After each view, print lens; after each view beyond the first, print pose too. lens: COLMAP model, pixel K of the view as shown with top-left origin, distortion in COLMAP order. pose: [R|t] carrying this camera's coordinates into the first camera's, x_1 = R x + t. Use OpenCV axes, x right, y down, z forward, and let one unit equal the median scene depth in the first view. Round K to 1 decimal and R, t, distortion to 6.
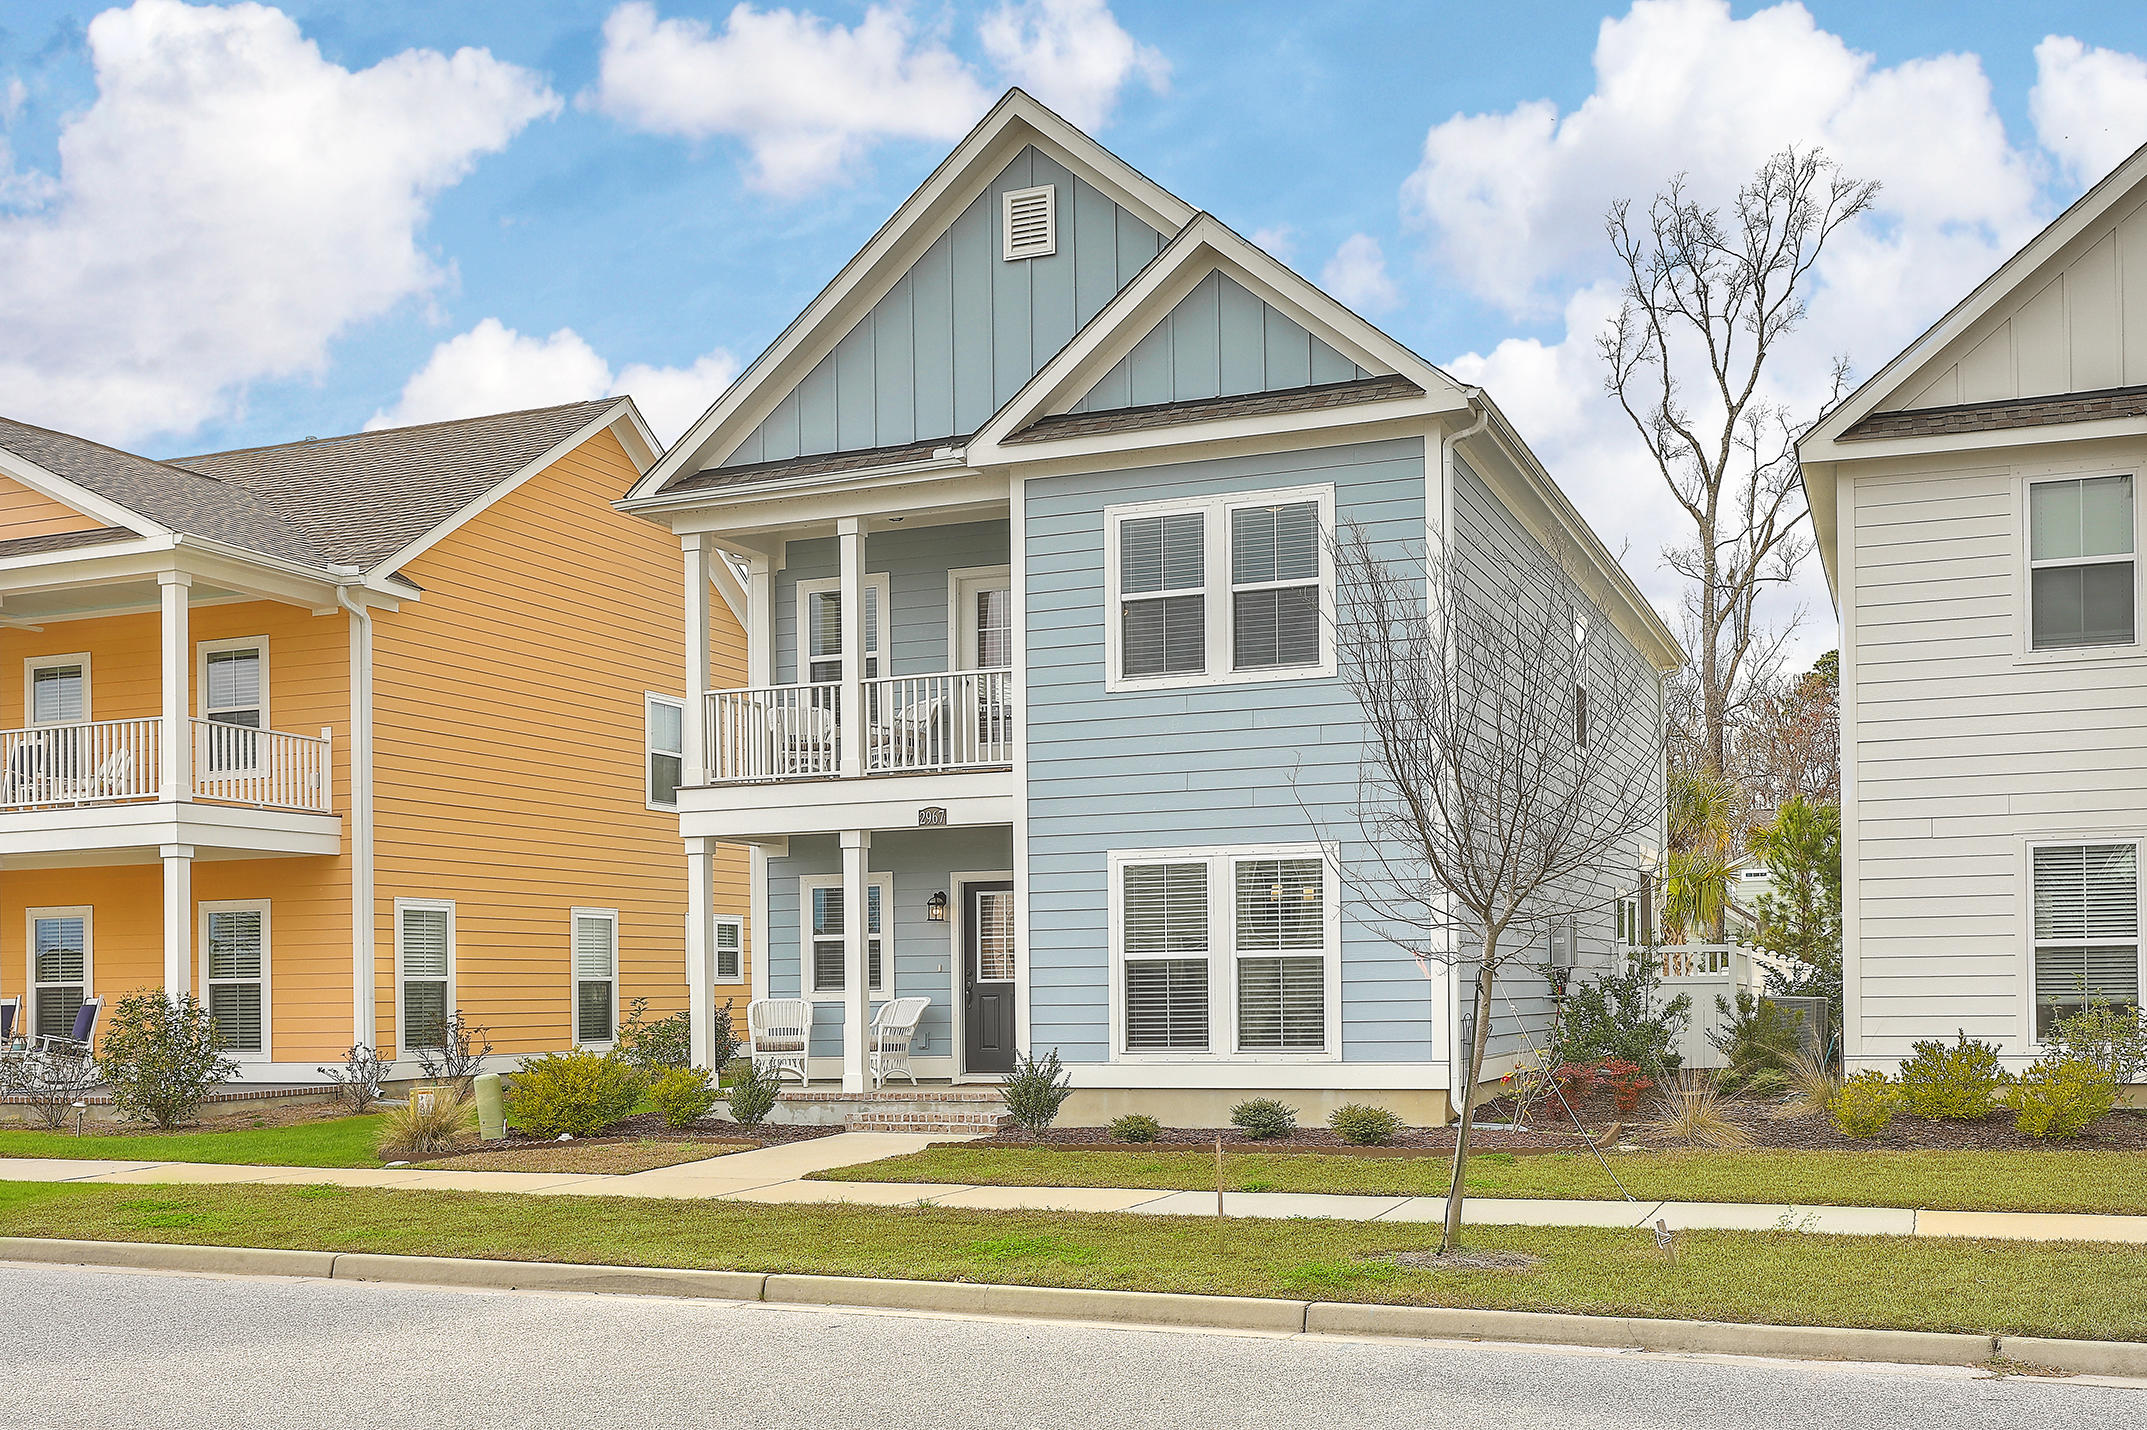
lens RADIAL K [[2148.8, 0, 1082.2], [0, 2148.8, 708.8], [0, 0, 1]] dist [-0.016395, 0.000000]
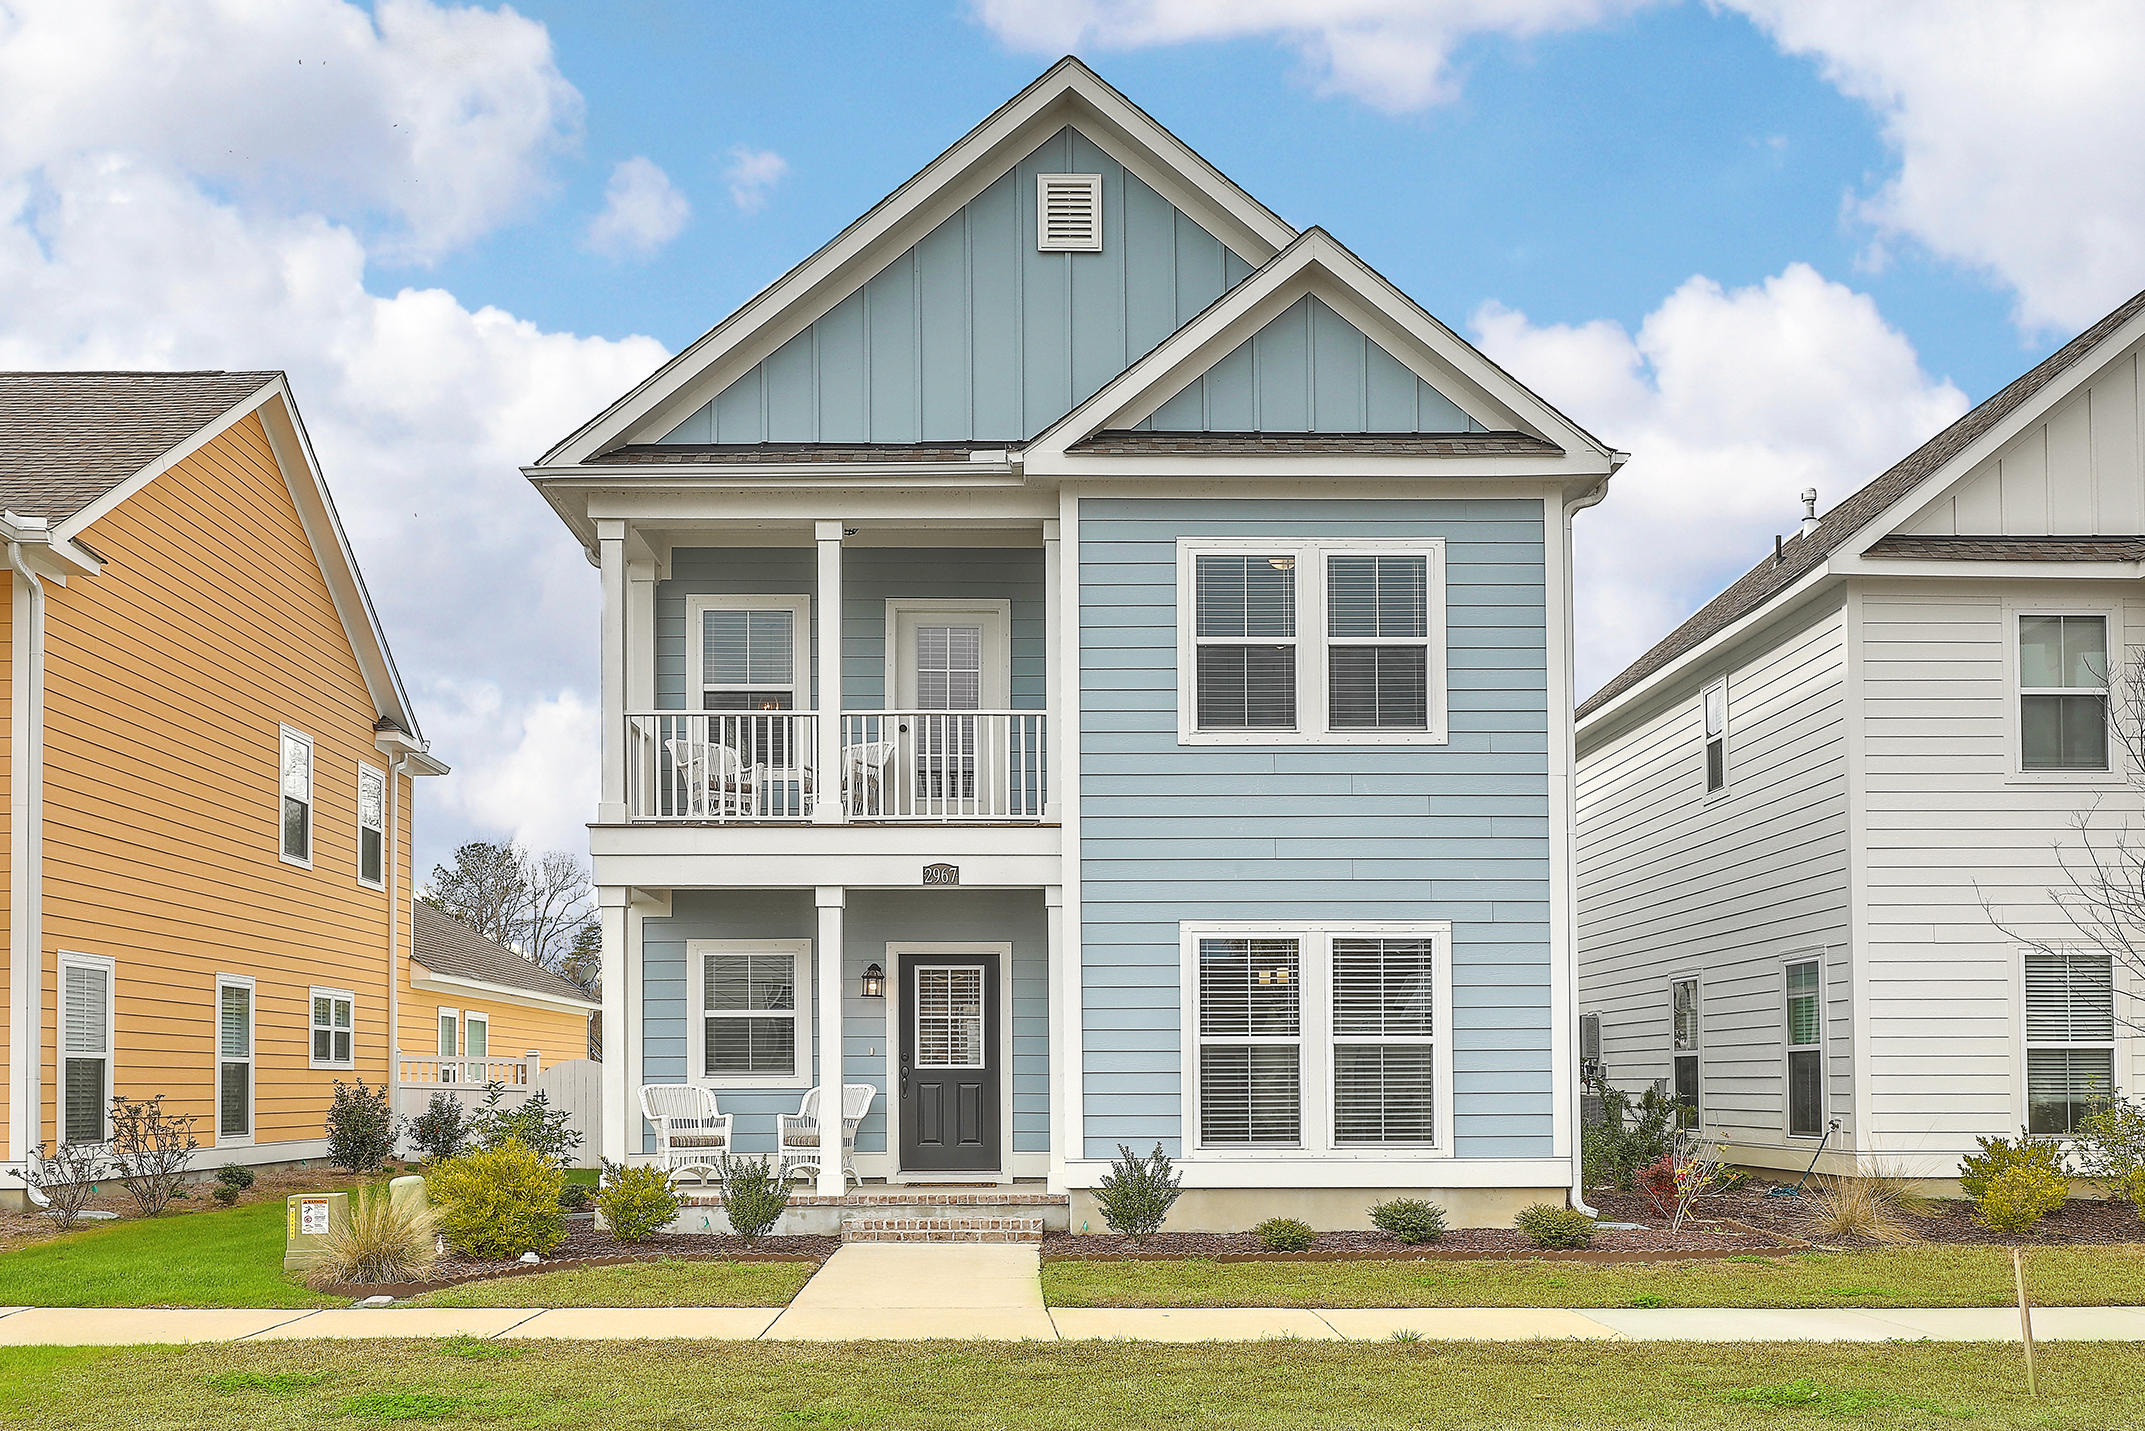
lens RADIAL K [[1943.7, 0, 1076.1], [0, 1943.7, 838.7], [0, 0, 1]] dist [-0.000553, 0.000000]
pose [[0.919254, 0.061012, 0.388908, -0.330313], [-0.061550, 0.998042, -0.011090, 0.041916], [-0.388823, -0.013743, 0.921210, 0.265232]]
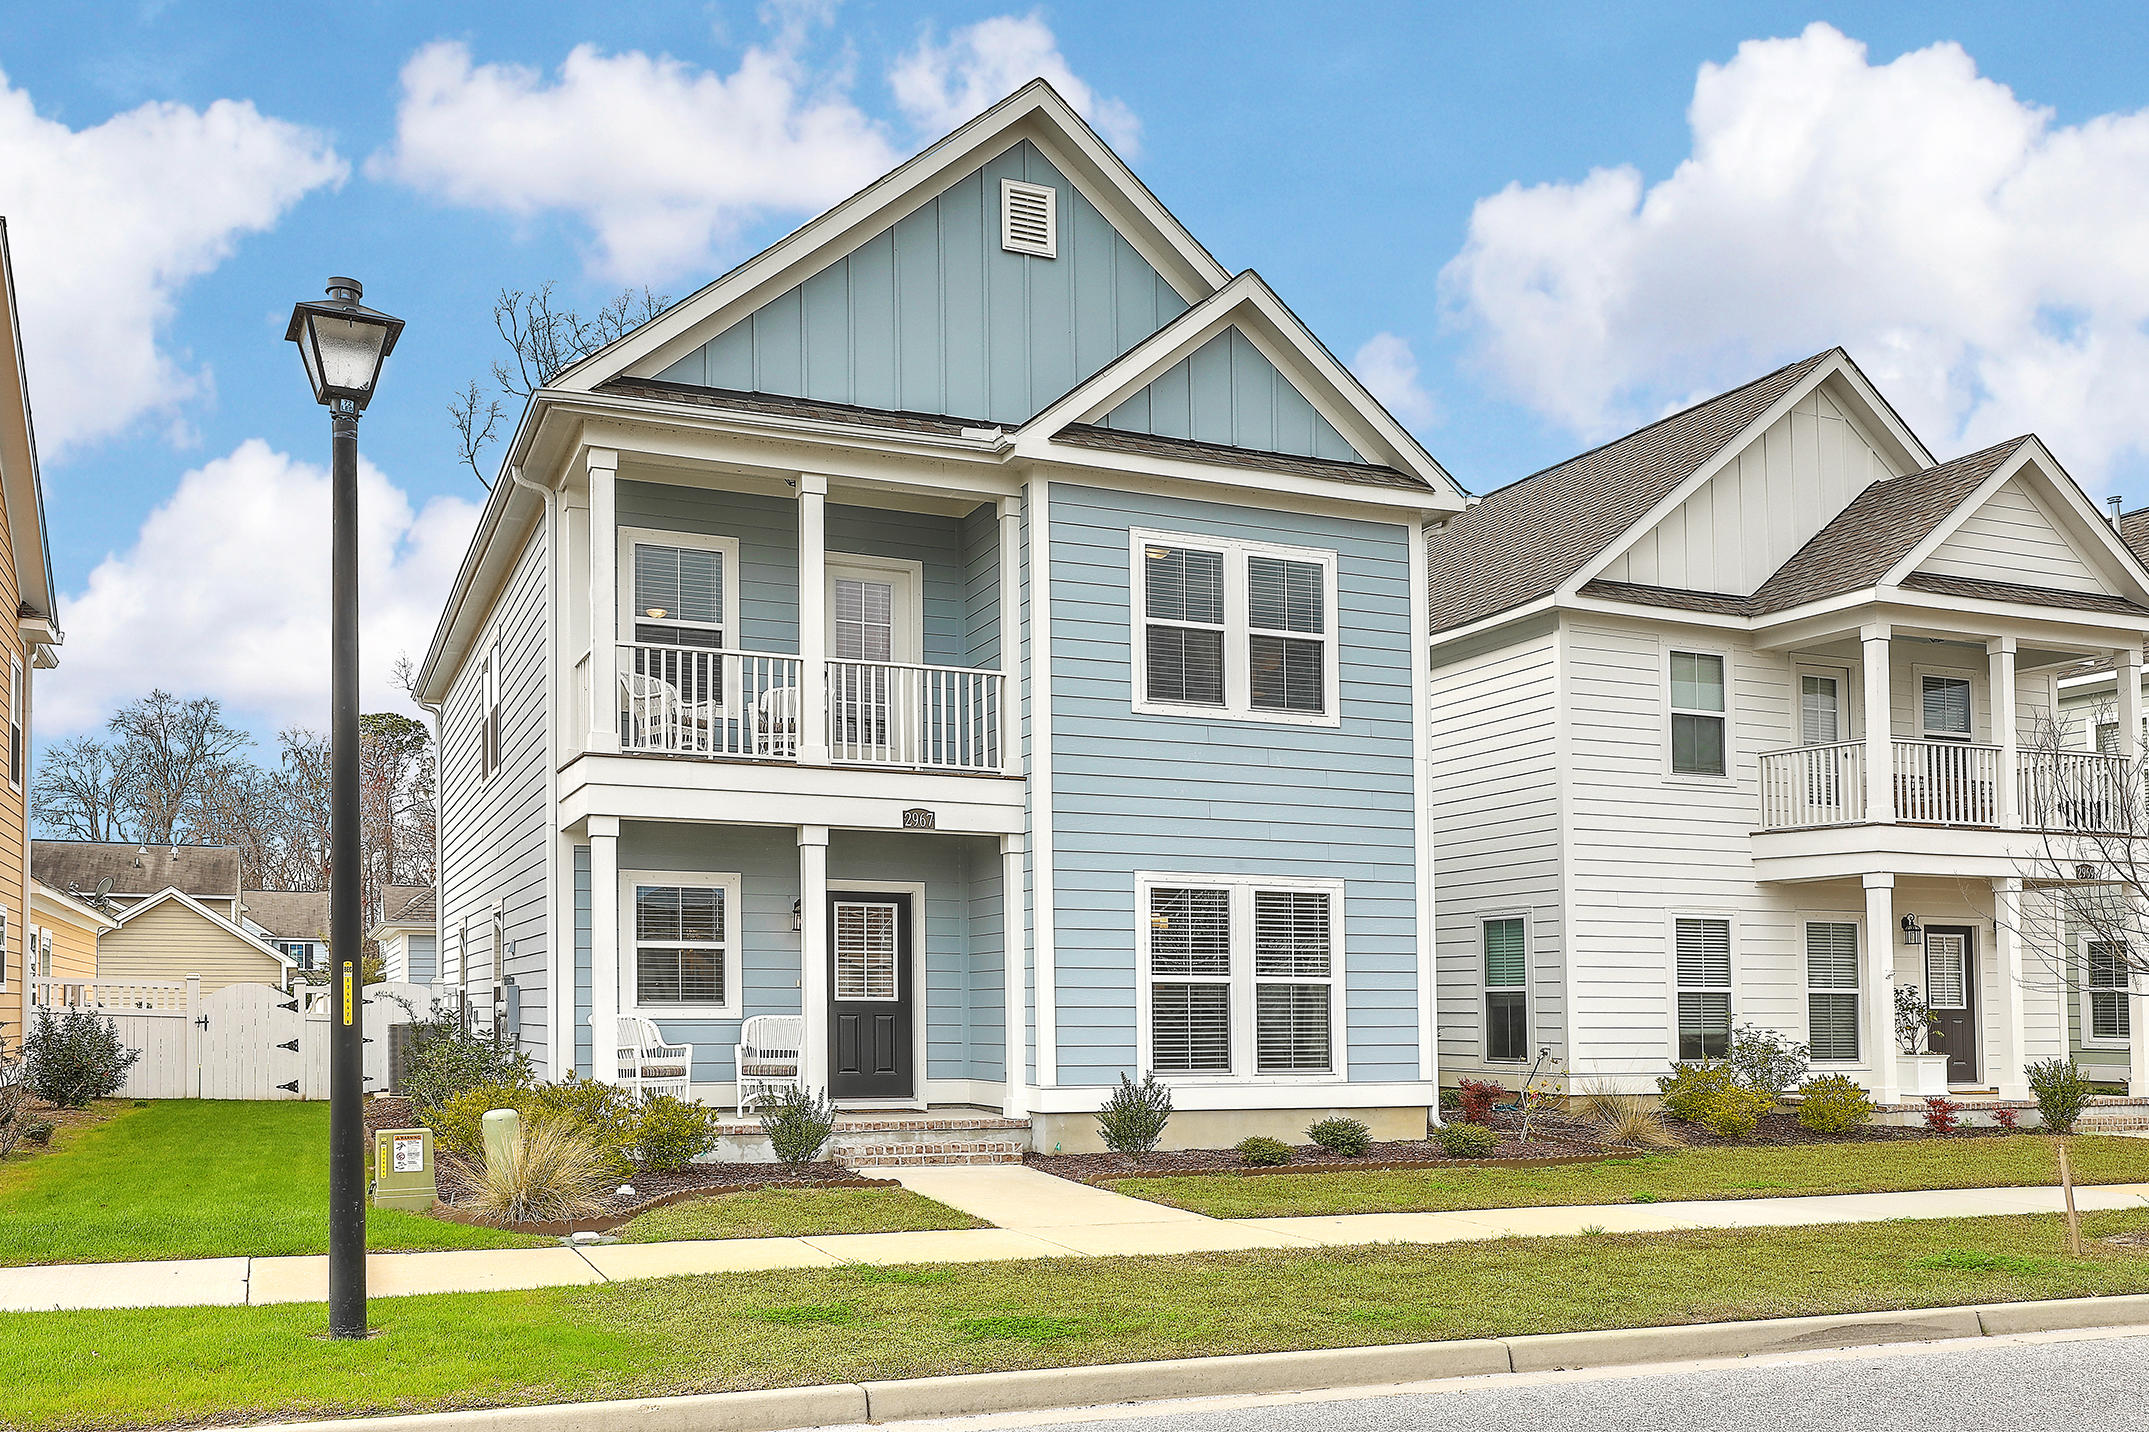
lens RADIAL K [[1860.5, 0, 1058.5], [0, 1860.5, 728.4], [0, 0, 1]] dist [0.004385, -0.045212]
pose [[0.699934, 0.124072, 0.703348, -0.602134], [-0.106802, 0.991905, -0.068691, 0.061134], [-0.706177, -0.027041, 0.707519, 0.402722]]
